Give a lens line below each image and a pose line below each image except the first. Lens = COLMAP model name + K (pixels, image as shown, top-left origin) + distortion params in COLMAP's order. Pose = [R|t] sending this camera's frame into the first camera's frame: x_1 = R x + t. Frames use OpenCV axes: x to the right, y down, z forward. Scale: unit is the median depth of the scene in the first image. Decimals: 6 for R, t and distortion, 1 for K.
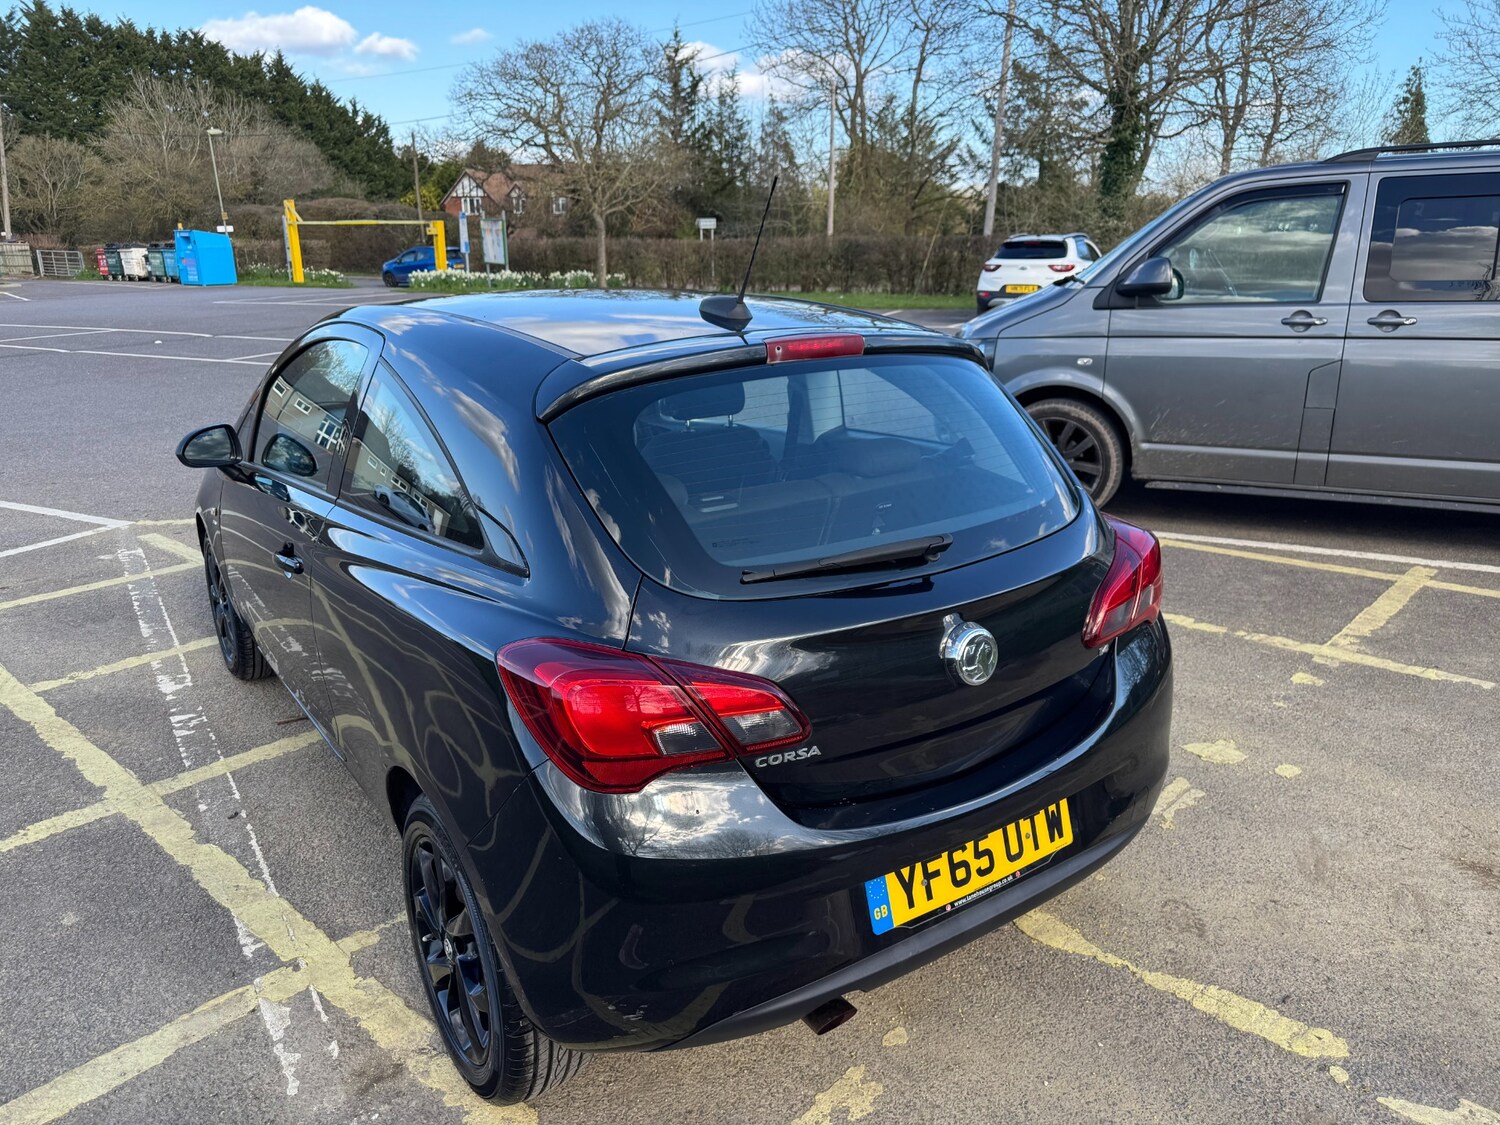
lens RADIAL K [[1058.6, 0, 747.4], [0, 1058.6, 569.1], [0, 0, 1]] dist [0.026787, -0.031338]
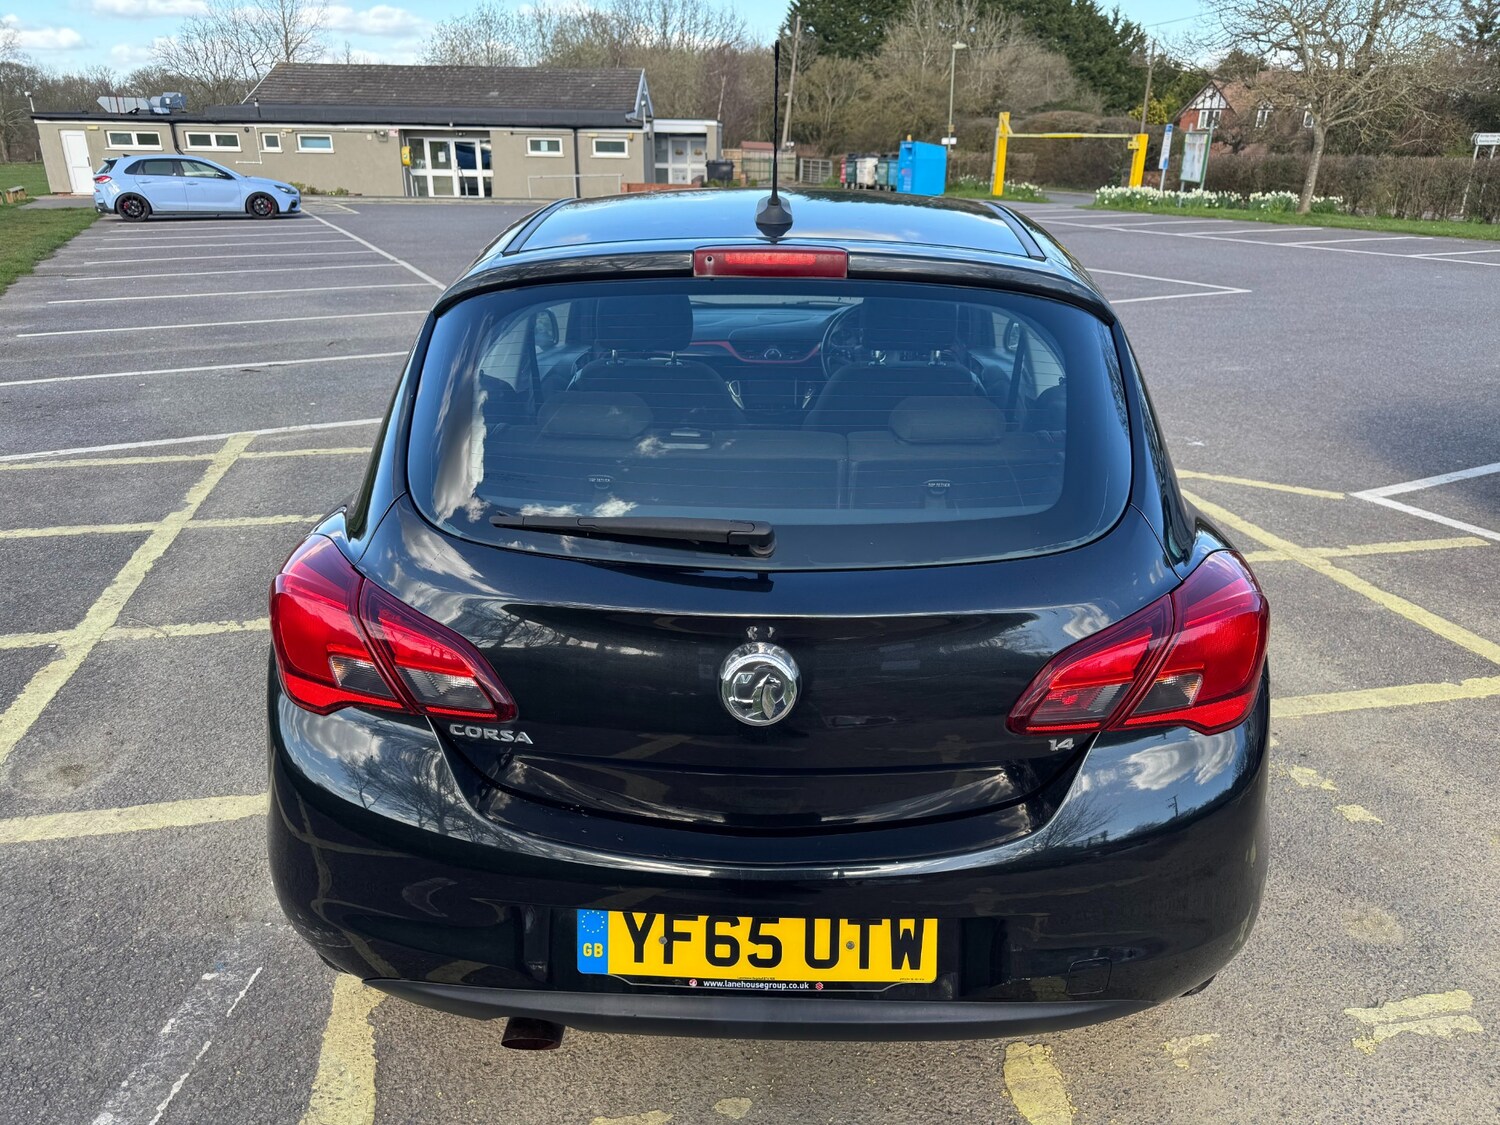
lens RADIAL K [[1058.6, 0, 751.9], [0, 1058.6, 567.0], [0, 0, 1]] dist [0.026787, -0.031338]
pose [[0.807780, 0.229736, -0.542874, 0.033841], [-0.191864, 0.973251, 0.126377, -0.005397], [0.557386, 0.002073, 0.830251, 0.021033]]
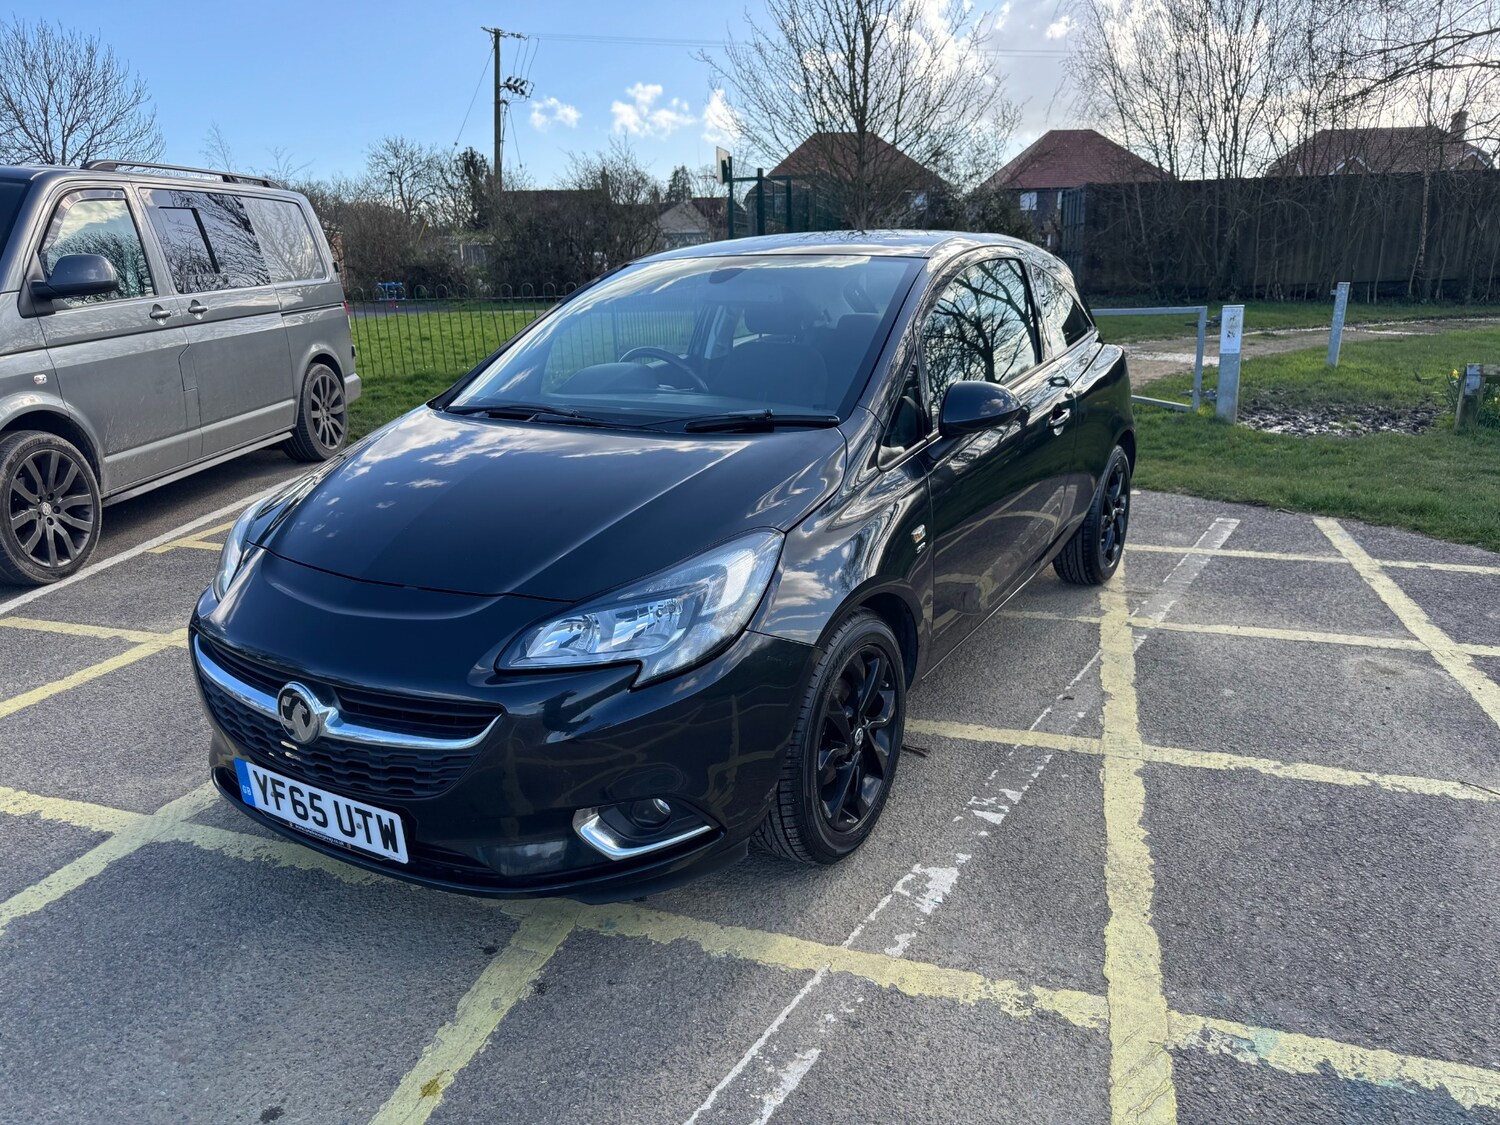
lens RADIAL K [[1058.6, 0, 742.9], [0, 1058.6, 562.3], [0, 0, 1]] dist [0.026787, -0.031338]
pose [[-0.406049, -0.231108, 0.884145, -0.119825], [0.300764, 0.879797, 0.368100, -0.036938], [-0.862940, 0.415386, -0.287732, 0.144616]]
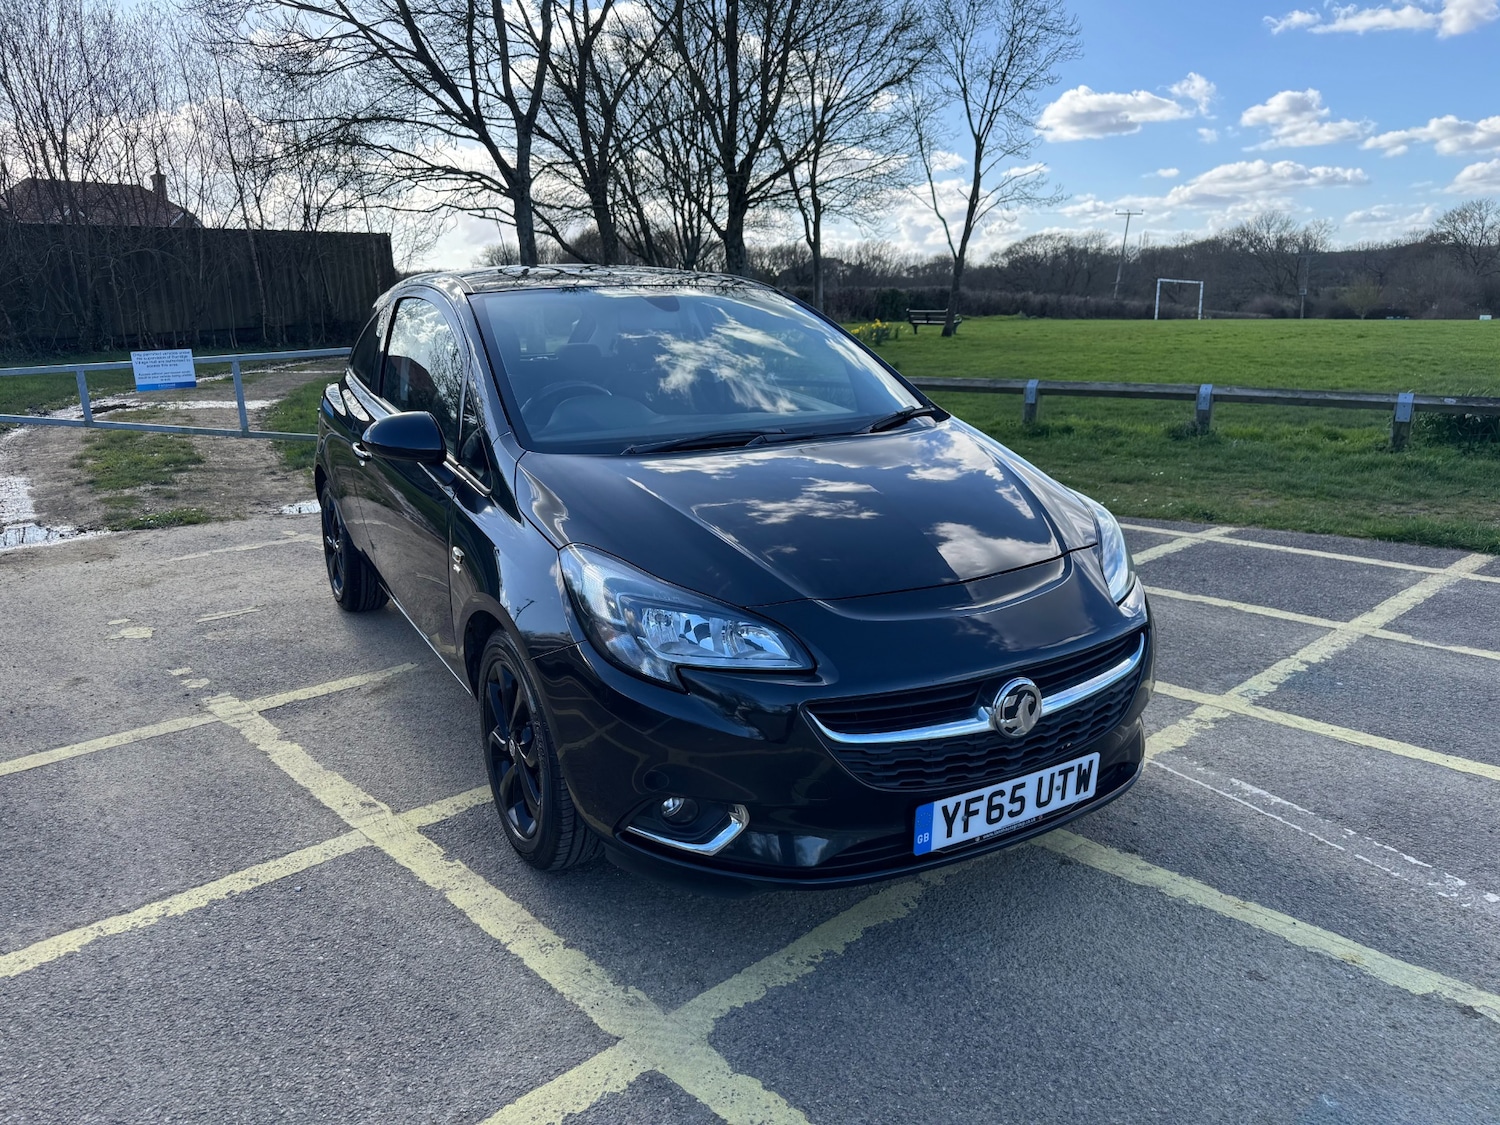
lens RADIAL K [[1058.6, 0, 738.6], [0, 1058.6, 556.7], [0, 0, 1]] dist [0.026787, -0.031338]
pose [[-0.995944, 0.002572, 0.089934, -0.042944], [0.049486, 0.850472, 0.523688, -0.057109], [-0.075139, 0.526015, -0.847150, 0.205666]]
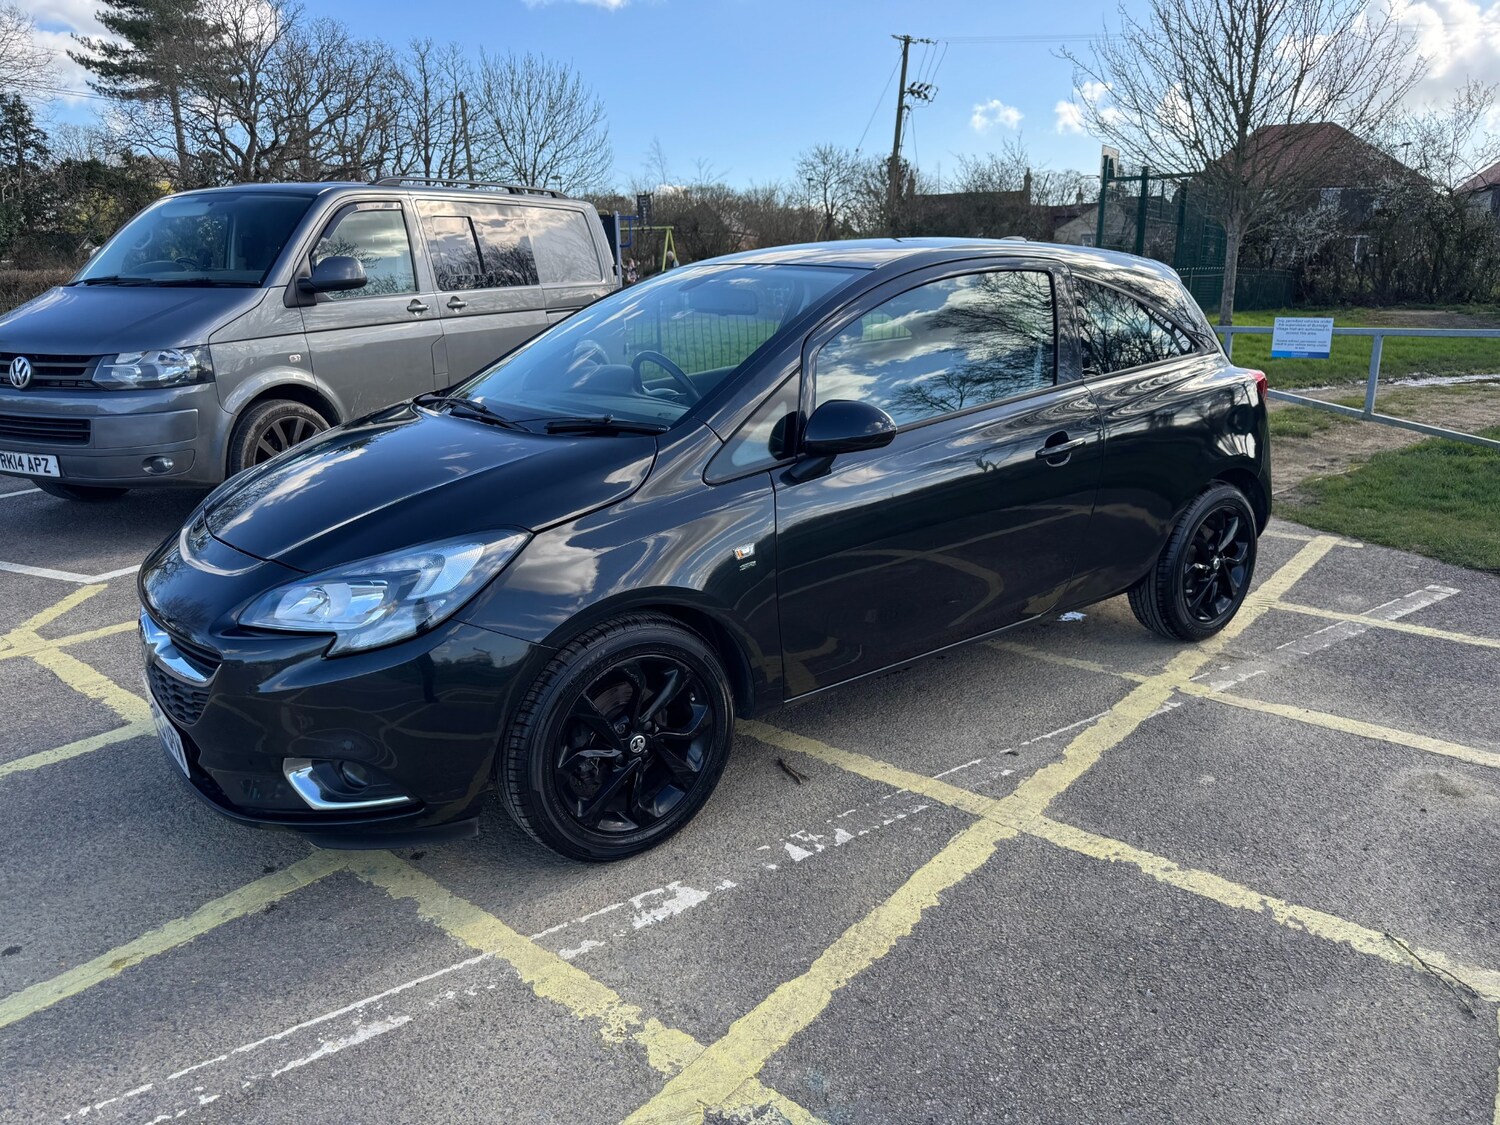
lens RADIAL K [[1058.6, 0, 749.5], [0, 1058.6, 560.3], [0, 0, 1]] dist [0.026787, -0.031338]
pose [[-0.043588, -0.252797, 0.966537, -0.129676], [0.312224, 0.915551, 0.253541, -0.024604], [-0.949008, 0.312827, 0.039023, 0.106517]]
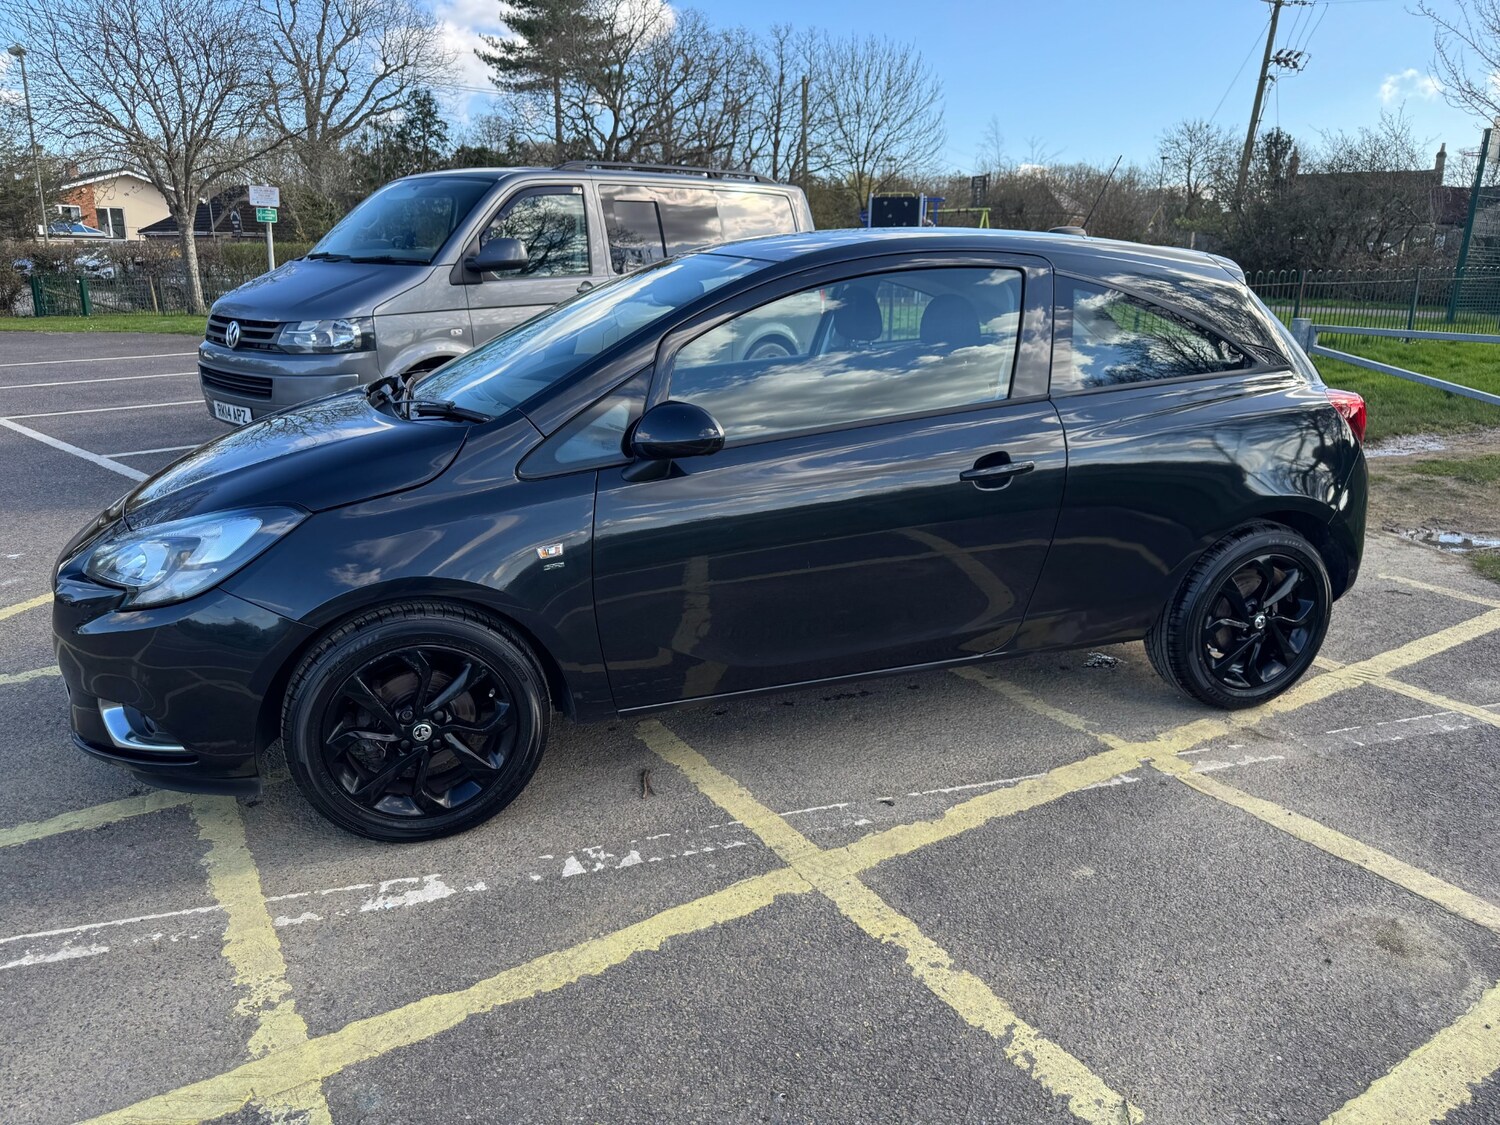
lens RADIAL K [[1058.6, 0, 749.2], [0, 1058.6, 559.6], [0, 0, 1]] dist [0.026787, -0.031338]
pose [[0.266222, -0.255573, 0.929413, -0.121117], [0.281453, 0.942801, 0.178634, -0.014634], [-0.921906, 0.214030, 0.322926, 0.072505]]
